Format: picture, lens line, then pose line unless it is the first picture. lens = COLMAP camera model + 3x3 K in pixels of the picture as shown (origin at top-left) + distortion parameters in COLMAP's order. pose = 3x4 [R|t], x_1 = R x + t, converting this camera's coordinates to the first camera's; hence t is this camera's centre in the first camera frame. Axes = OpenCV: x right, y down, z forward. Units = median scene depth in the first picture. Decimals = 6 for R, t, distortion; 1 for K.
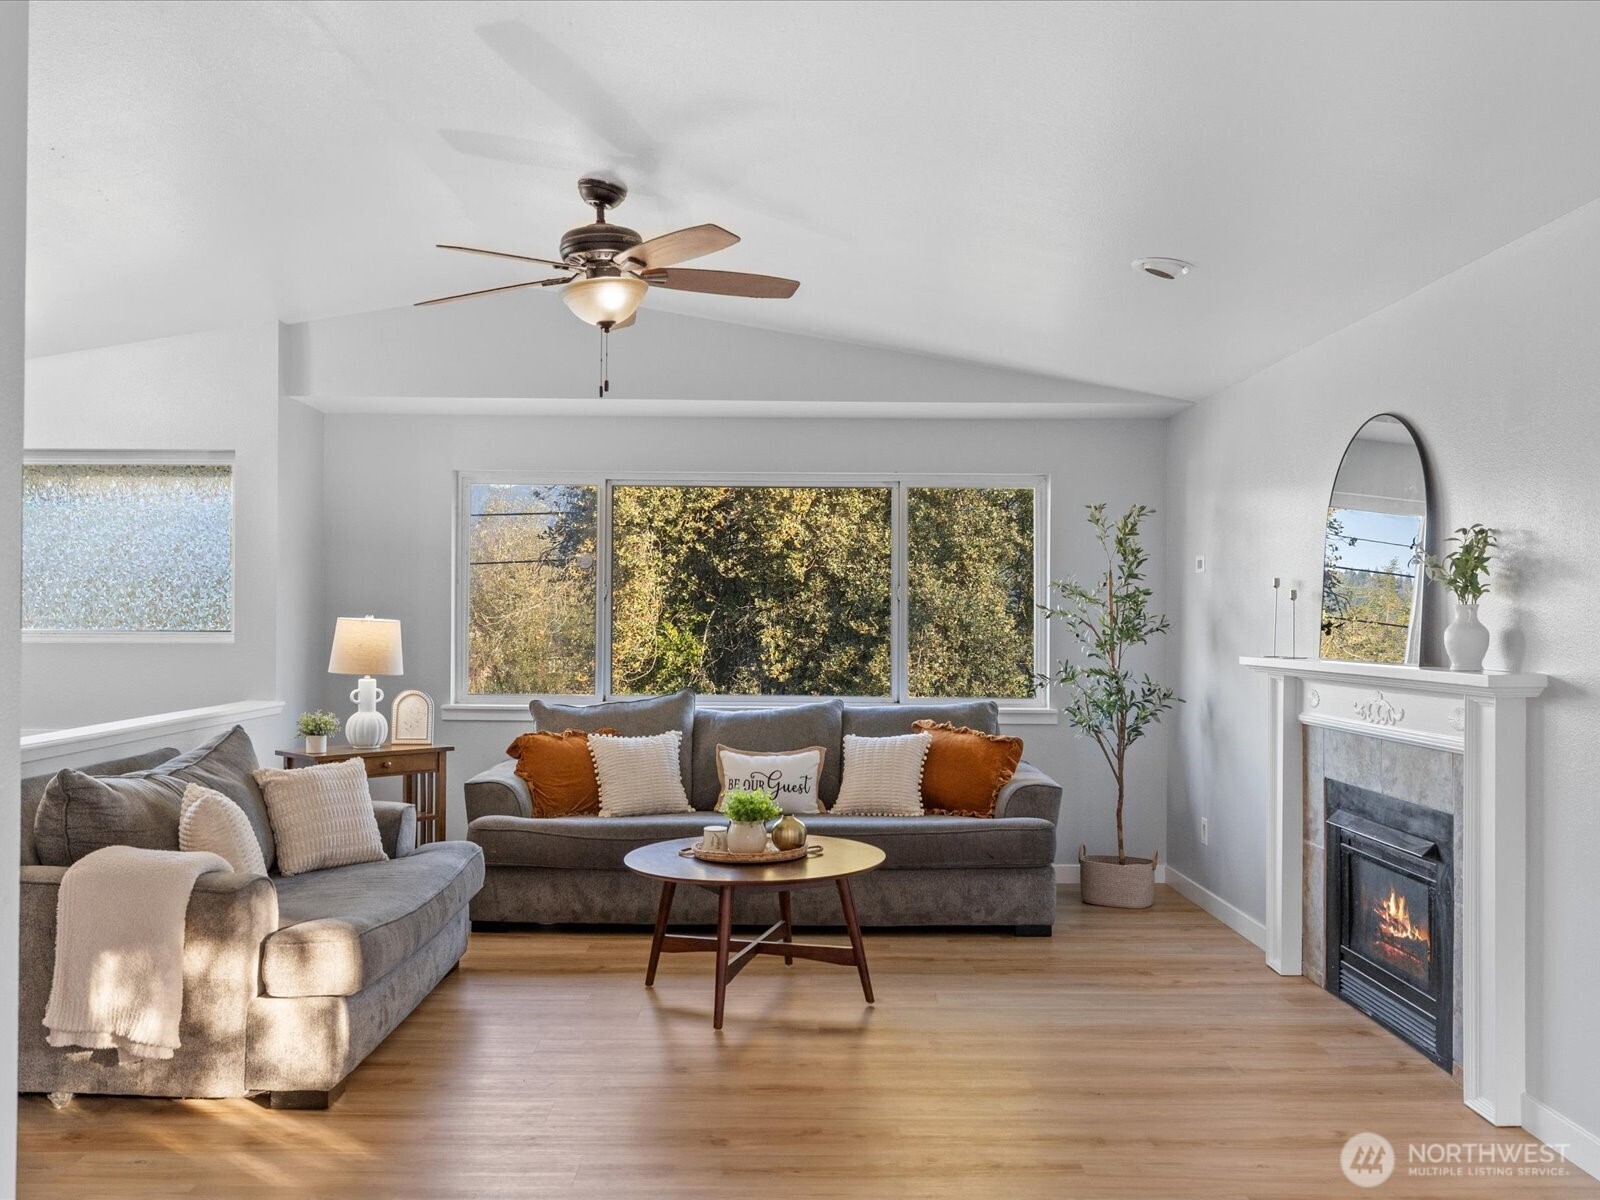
lens RADIAL K [[1334.8, 0, 794.5], [0, 1334.8, 609.6], [0, 0, 1]] dist [-0.002580, -0.003725]
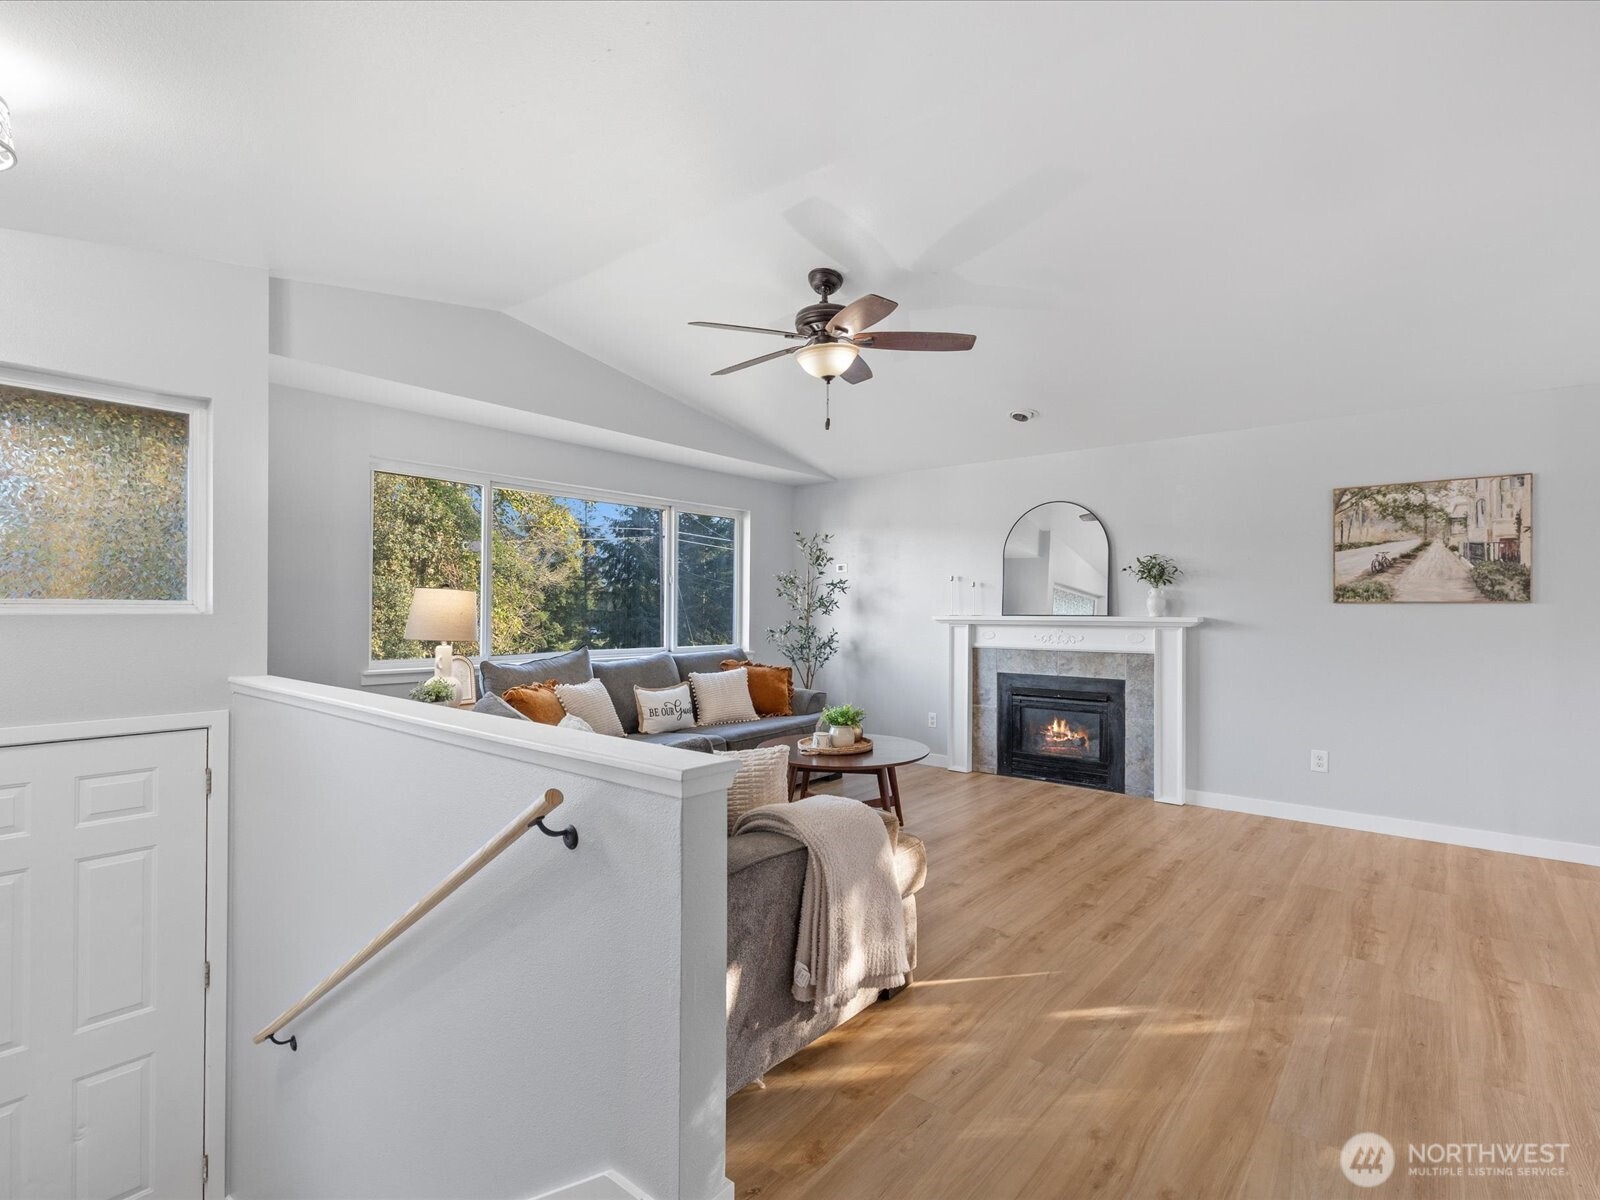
lens RADIAL K [[763.2, 0, 797.9], [0, 763.2, 606.0], [0, 0, 1]] dist [-0.000806, 0.000351]
pose [[0.646899, 0.000827, 0.762575, -0.551707], [-0.004864, 0.999984, 0.003042, 0.016032], [-0.762560, -0.005677, 0.646892, 0.365990]]
